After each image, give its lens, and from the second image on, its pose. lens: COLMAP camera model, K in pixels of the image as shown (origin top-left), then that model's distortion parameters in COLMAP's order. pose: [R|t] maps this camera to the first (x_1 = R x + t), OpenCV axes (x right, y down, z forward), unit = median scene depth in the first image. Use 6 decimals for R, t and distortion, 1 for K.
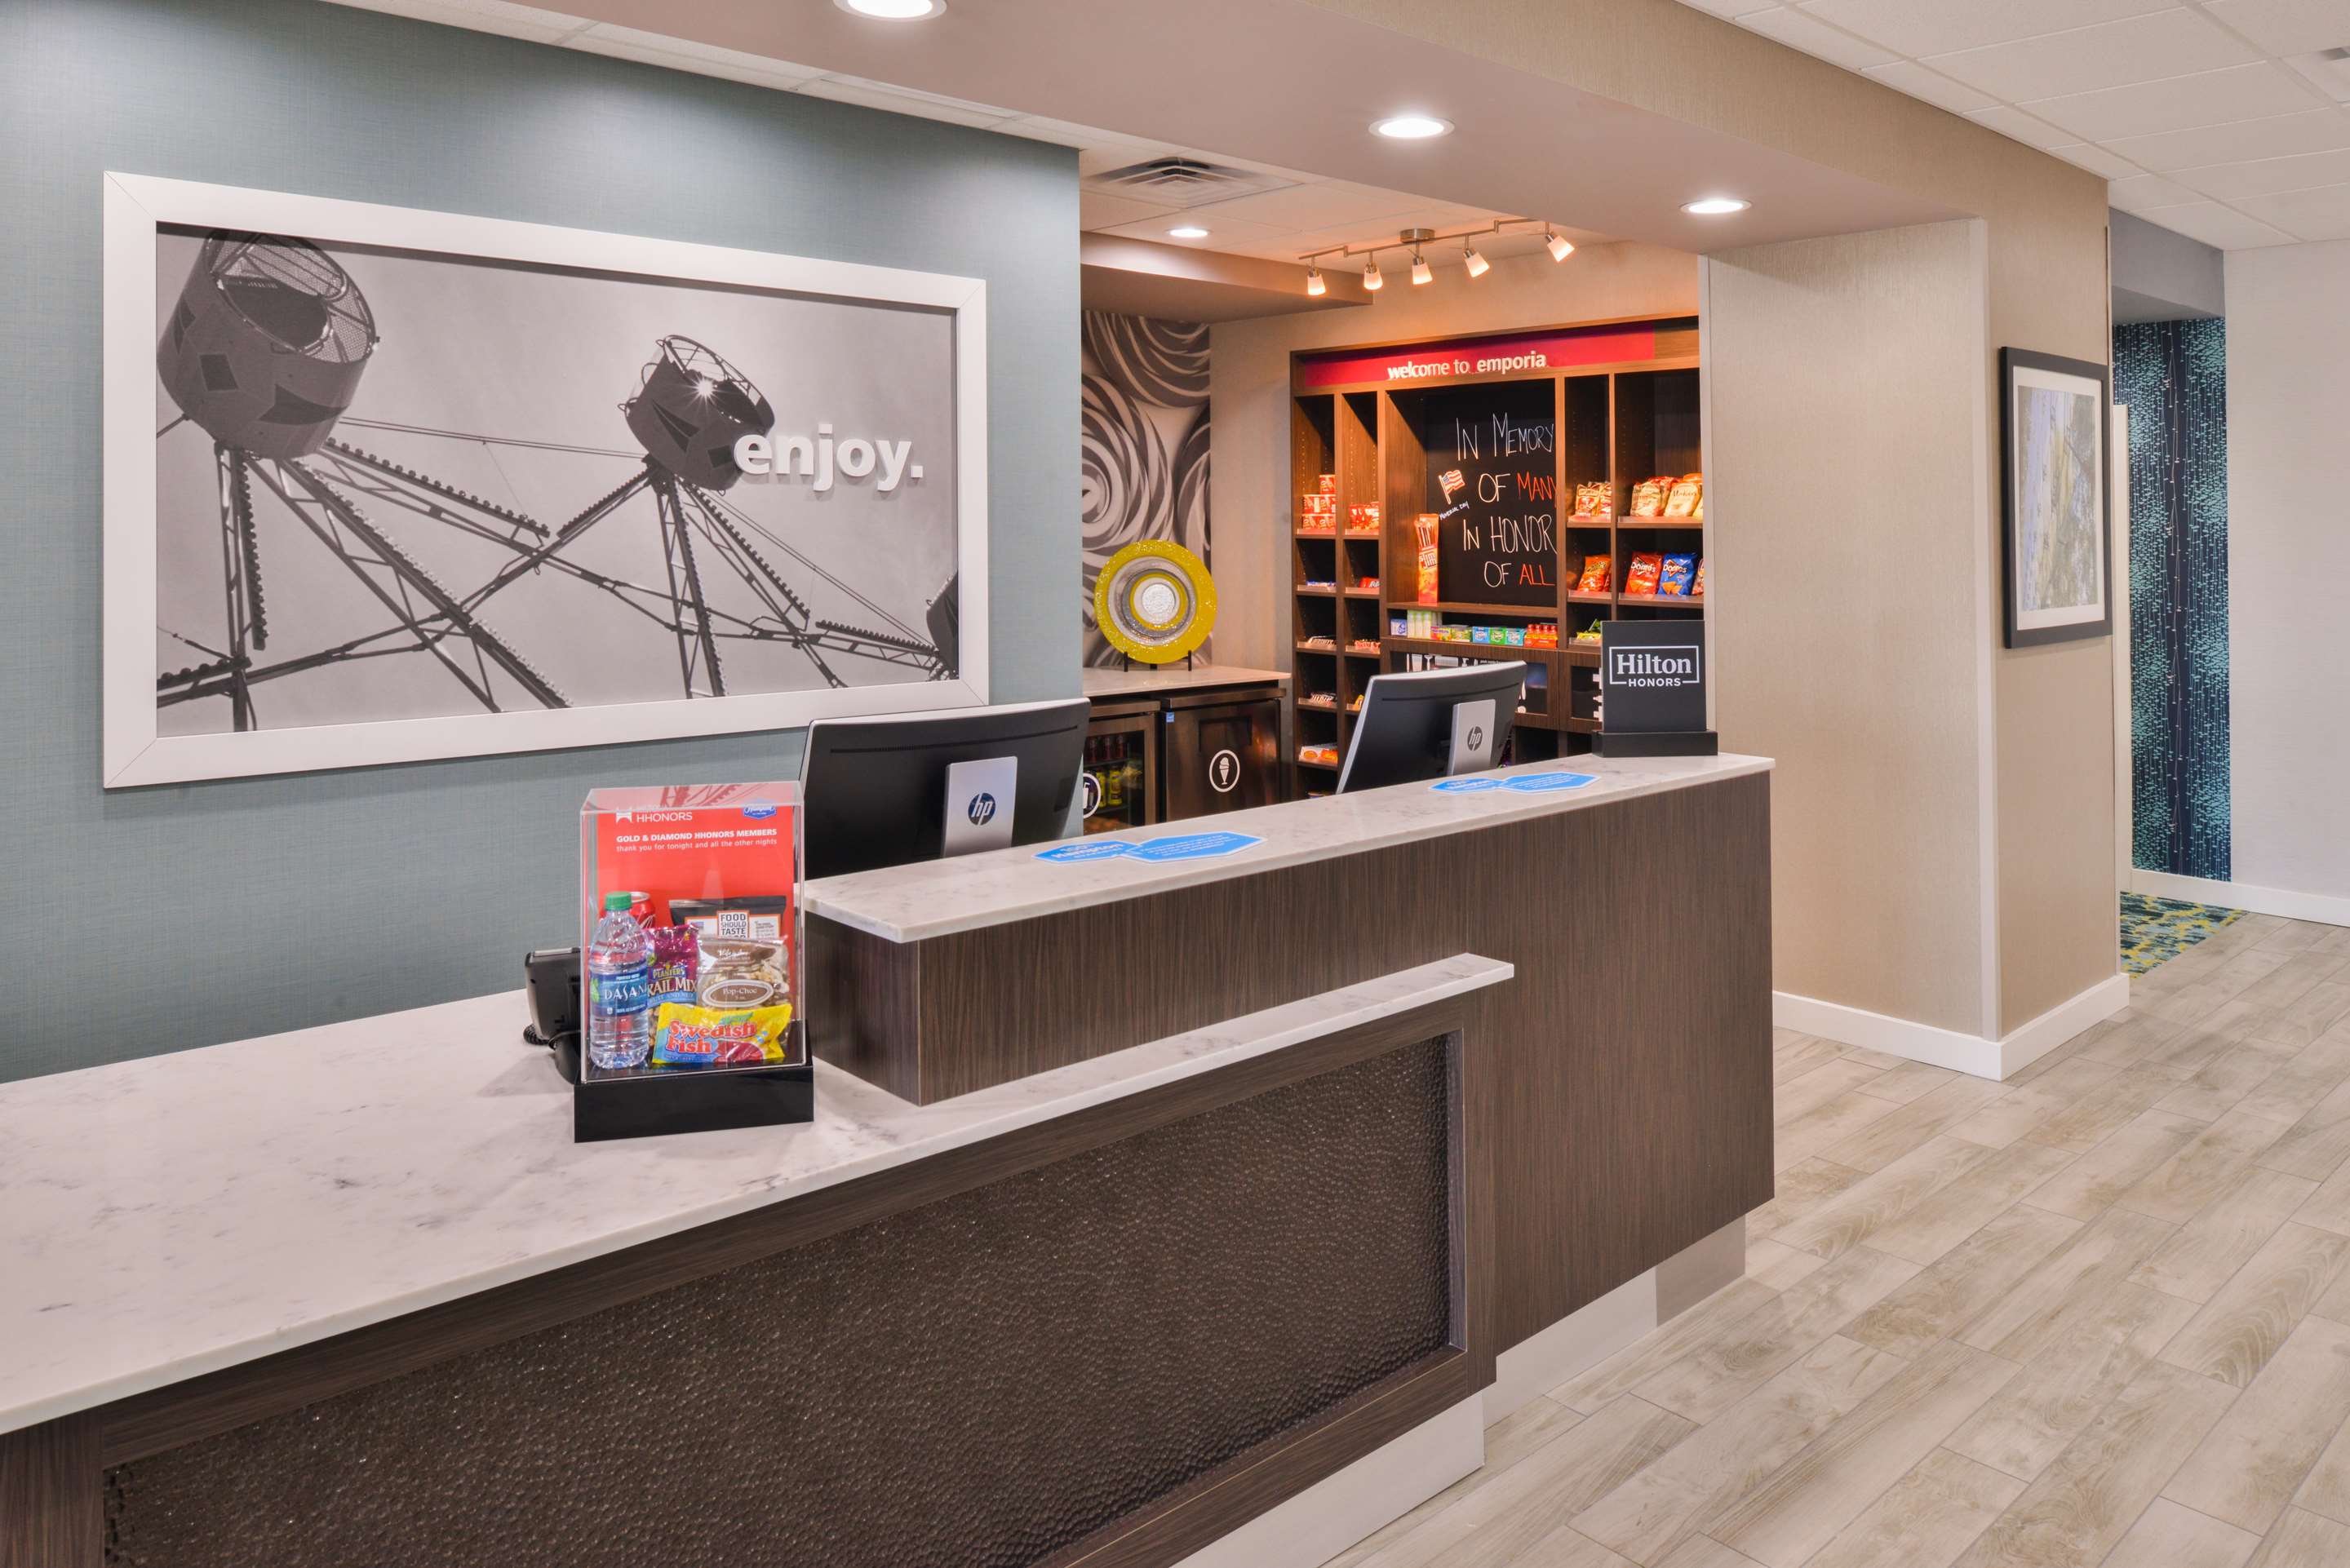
lens RADIAL K [[1566.6, 0, 1193.8], [0, 1566.6, 497.5], [0, 0, 1]] dist [-0.007880, -0.007852]
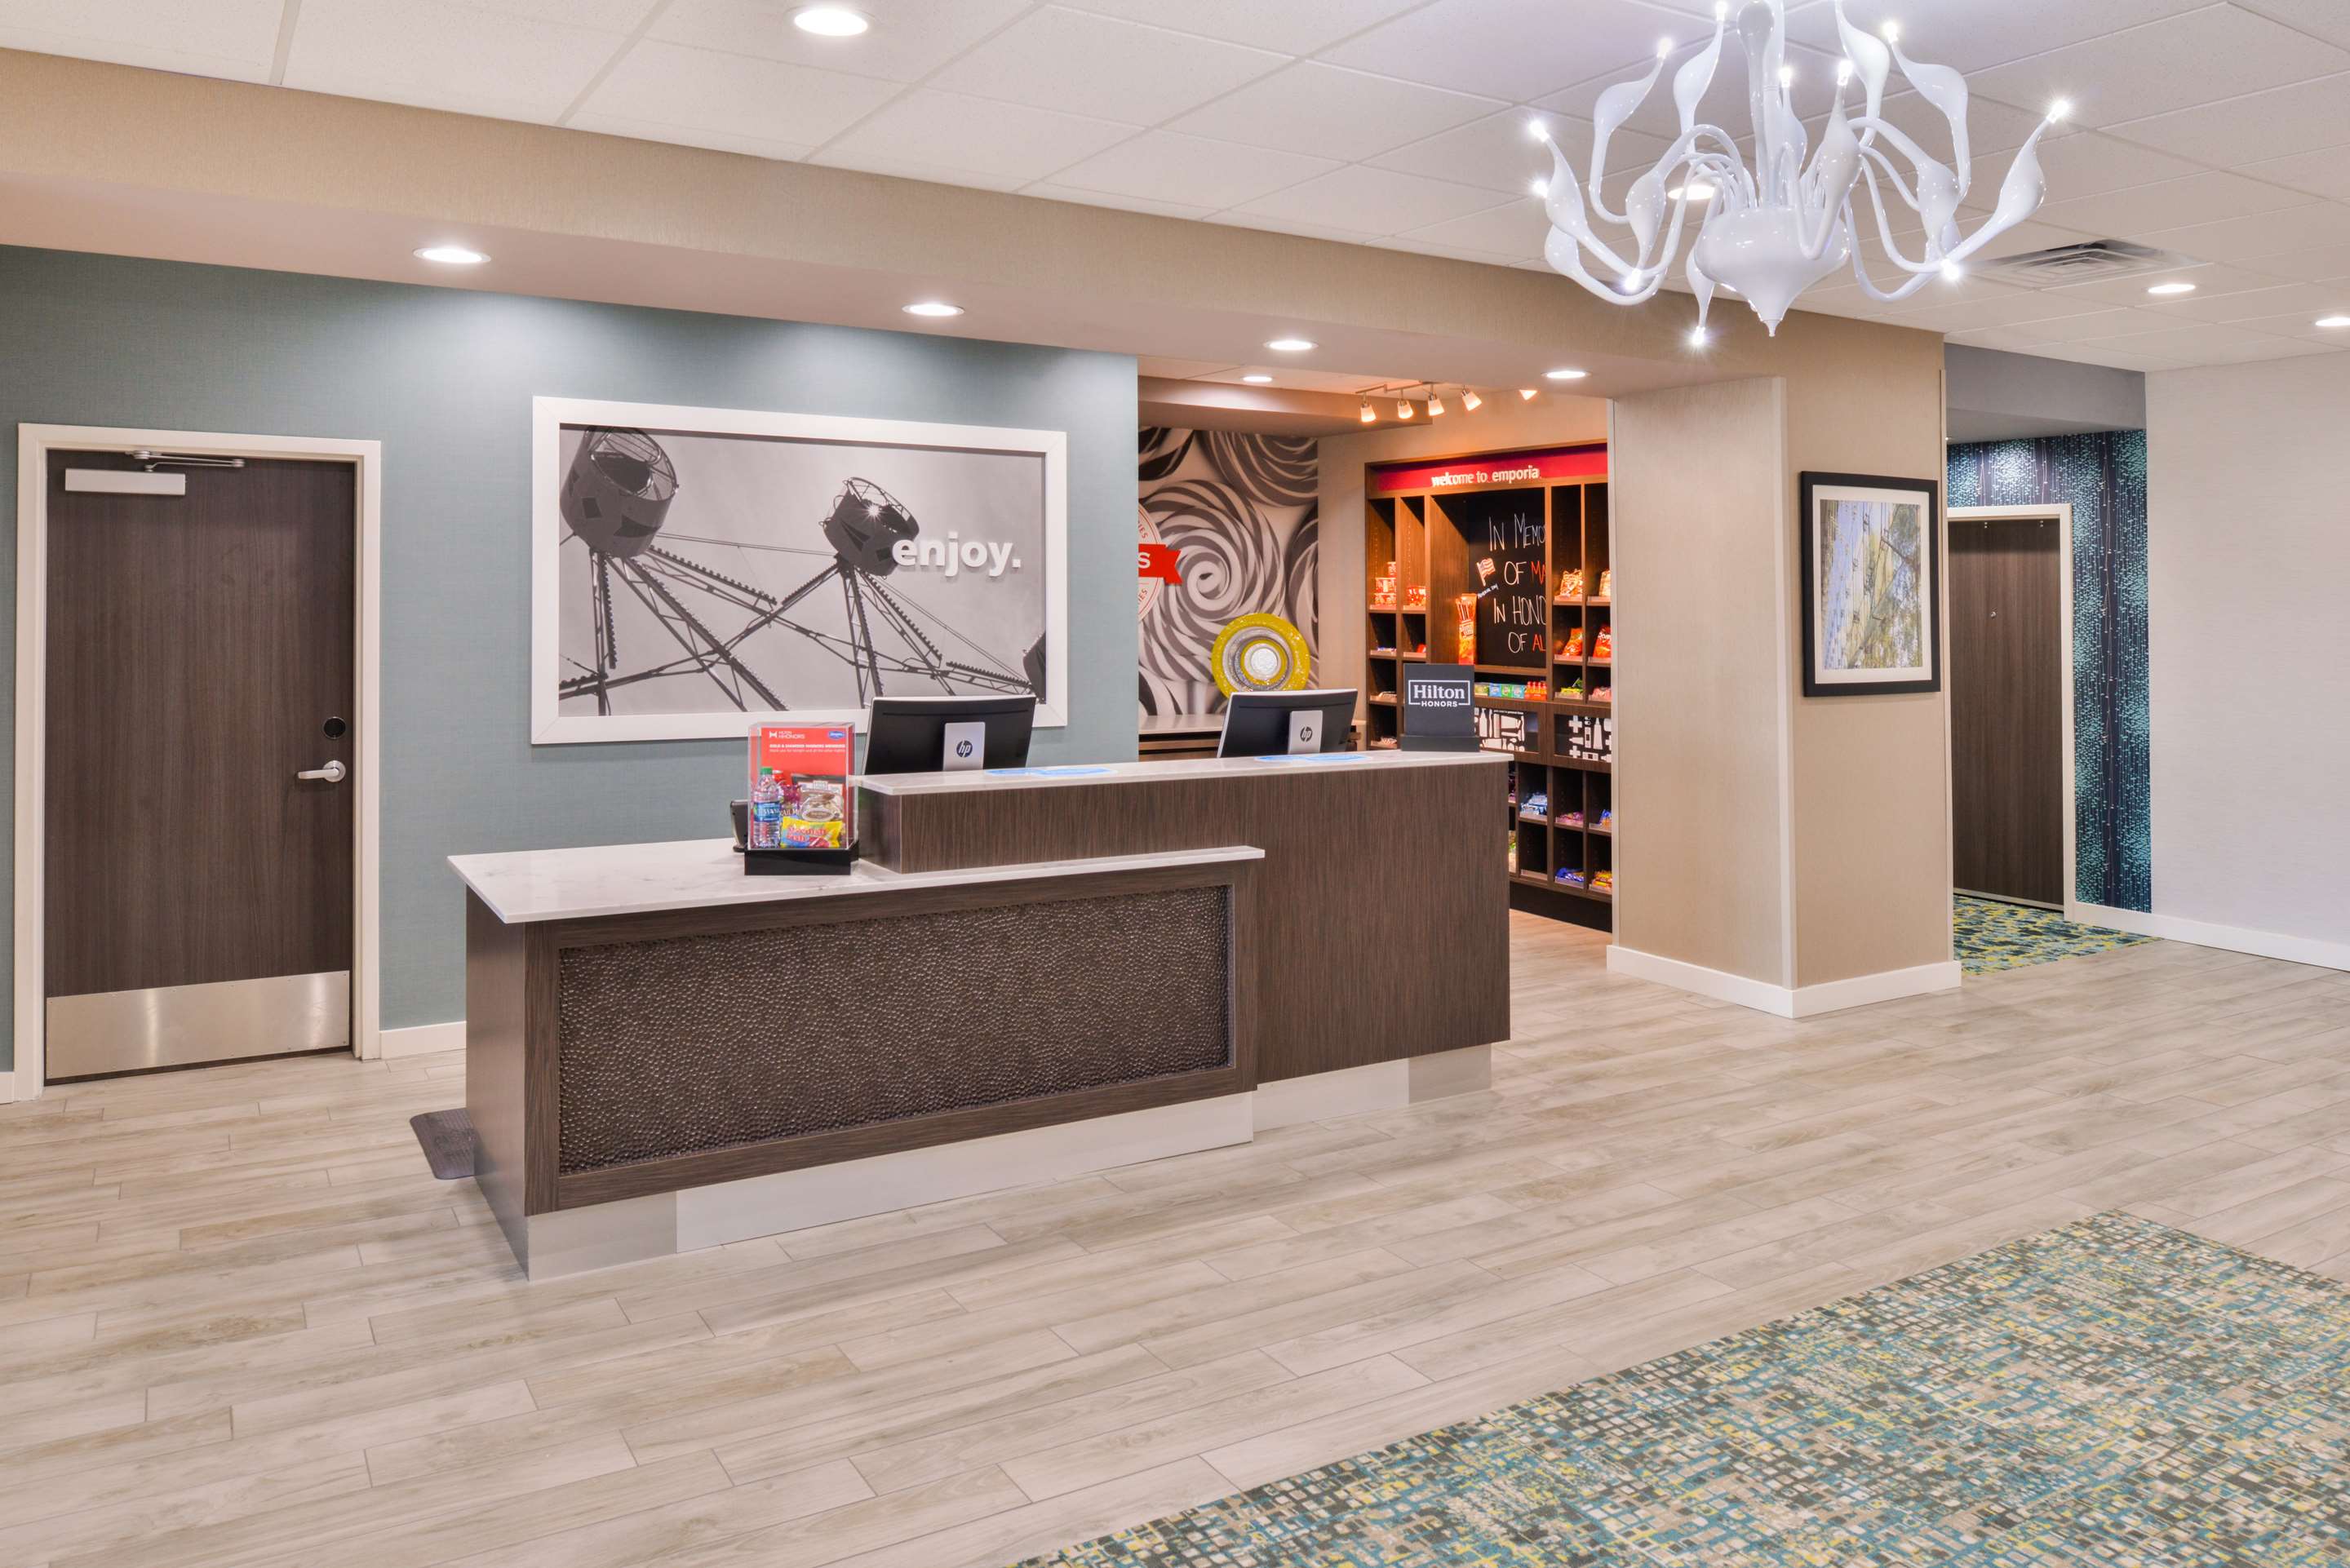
lens RADIAL K [[1610.5, 0, 1182.4], [0, 1610.5, 567.0], [0, 0, 1]] dist [-0.008085, -0.007248]
pose [[0.980912, 0.002452, -0.194439, 0.277481], [-0.003368, 0.999985, -0.004381, -0.006893], [0.194425, 0.004952, 0.980905, -0.473926]]
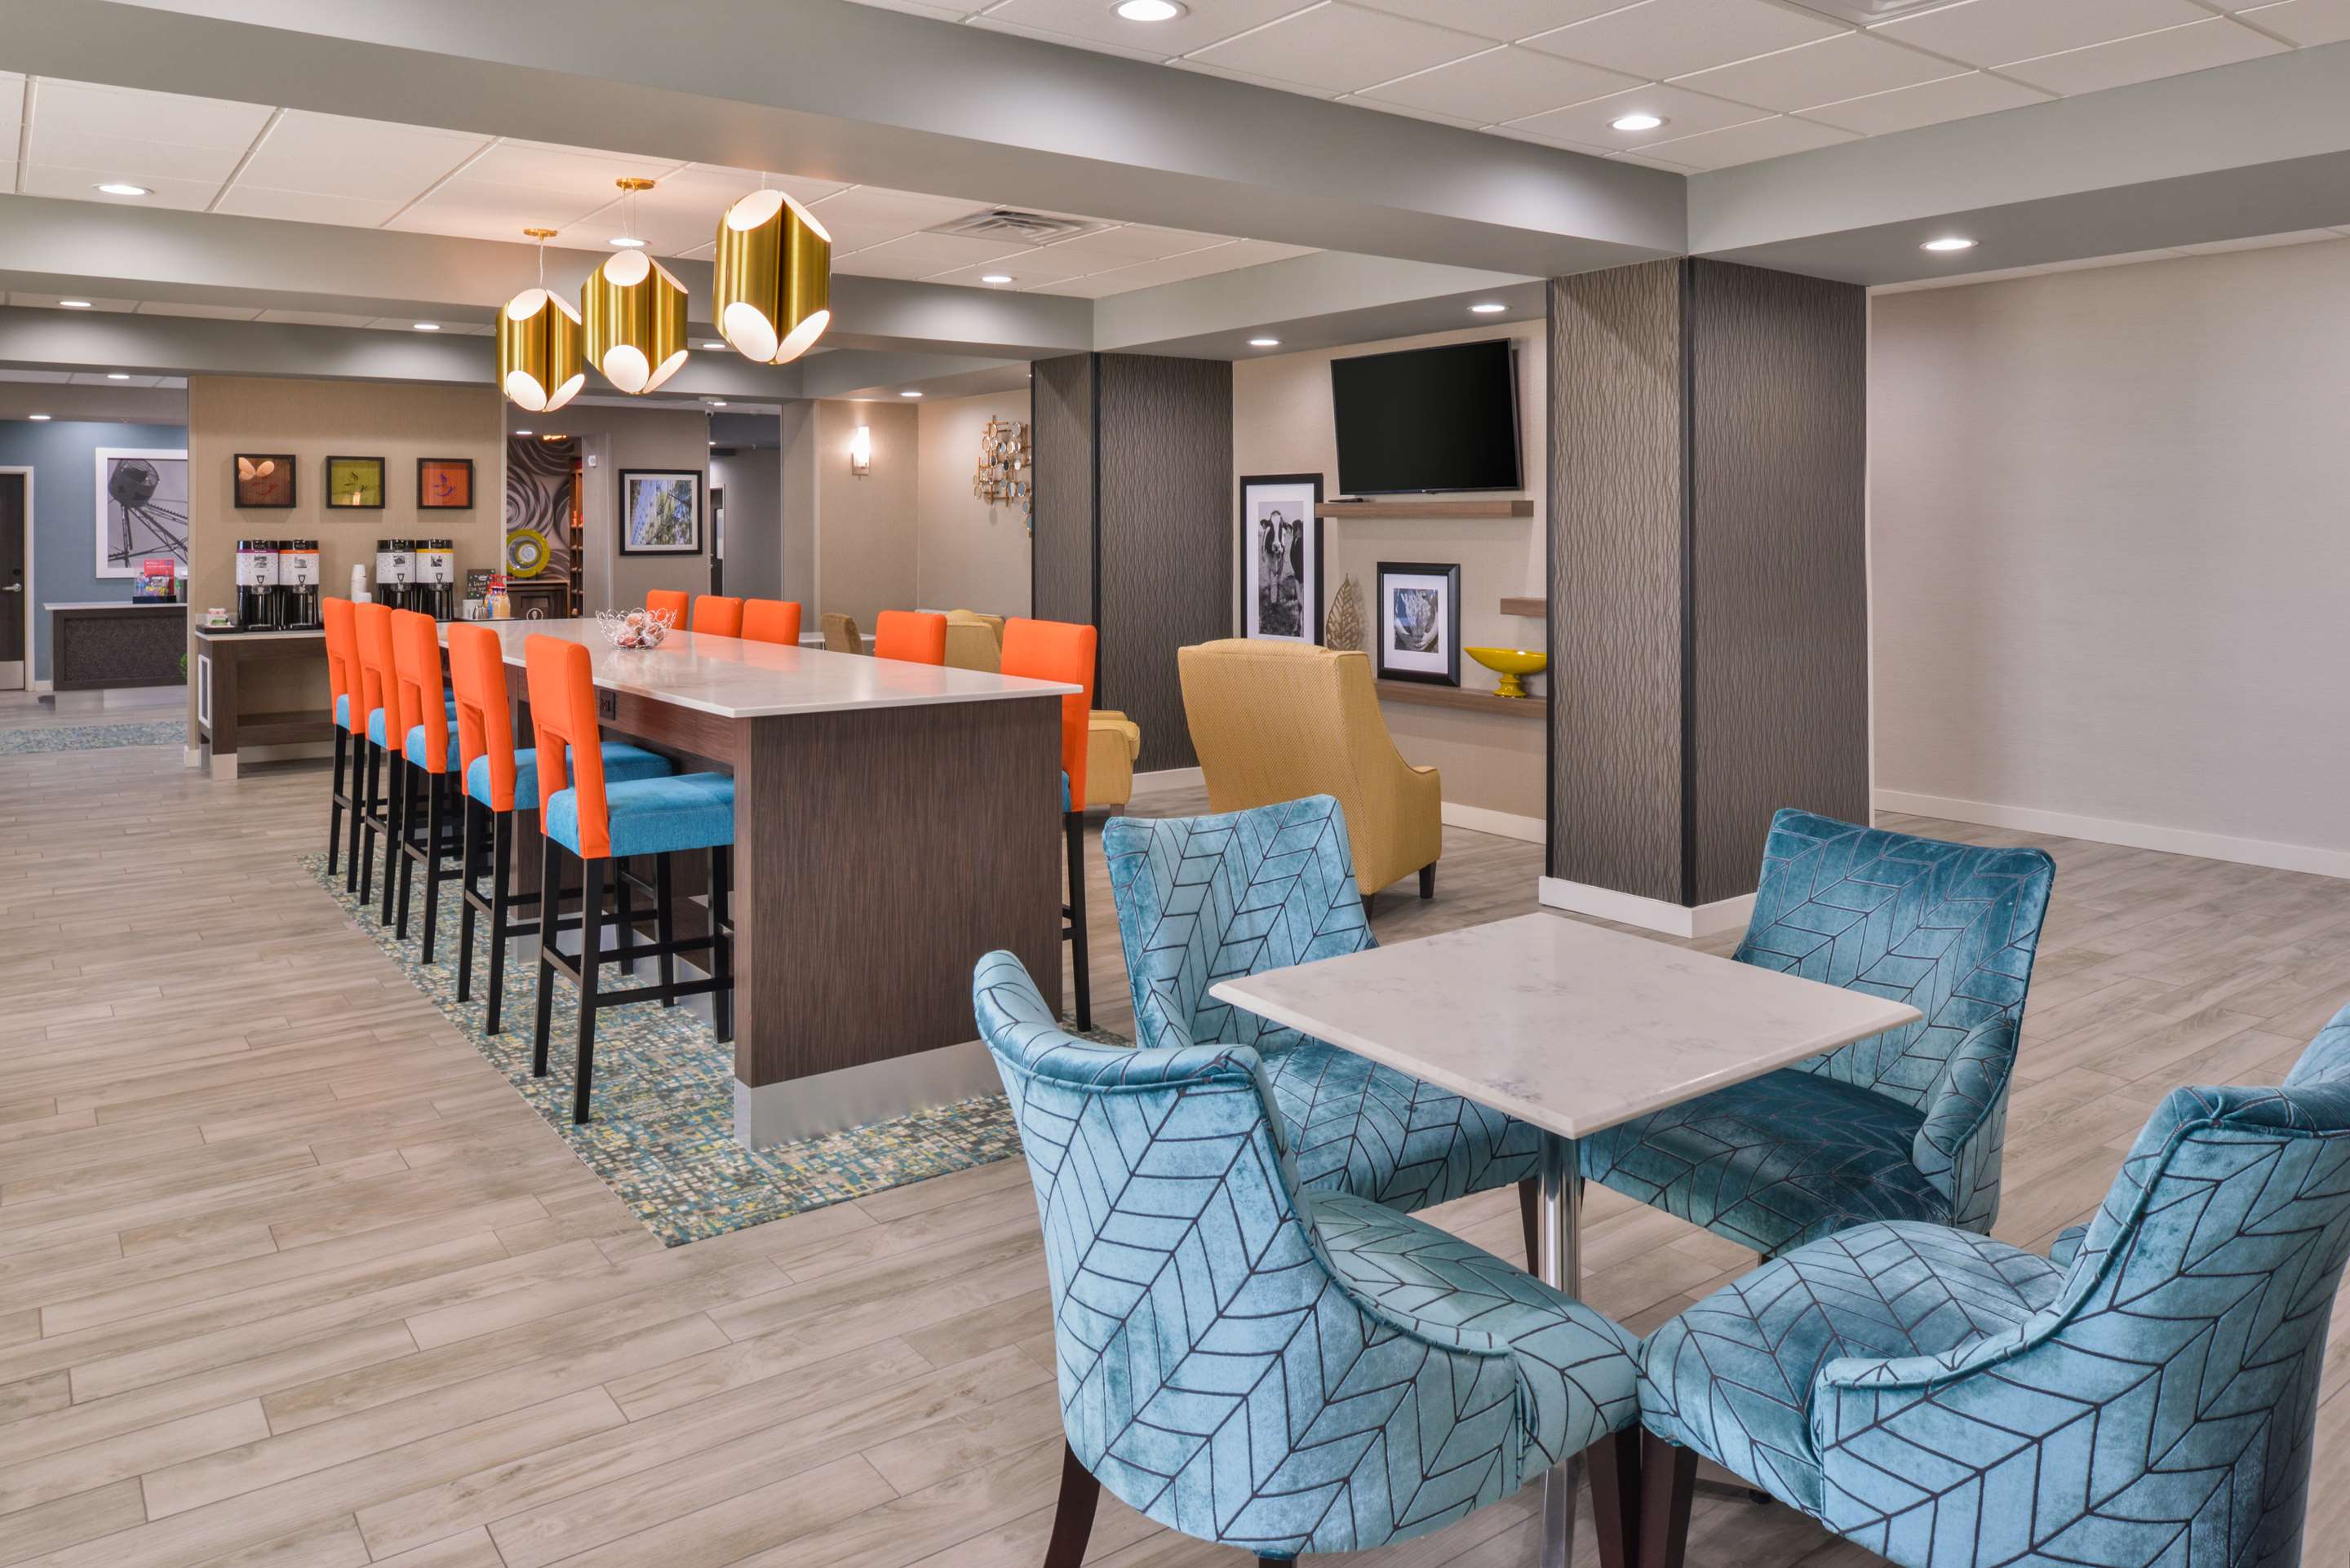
lens RADIAL K [[1566.6, 0, 1193.8], [0, 1566.6, 497.5], [0, 0, 1]] dist [-0.007880, -0.007852]
pose [[0.995175, -0.009050, -0.097693, 2.227360], [0.008580, 0.999949, -0.005237, -0.003712], [0.097735, 0.004373, 0.995203, -2.447016]]
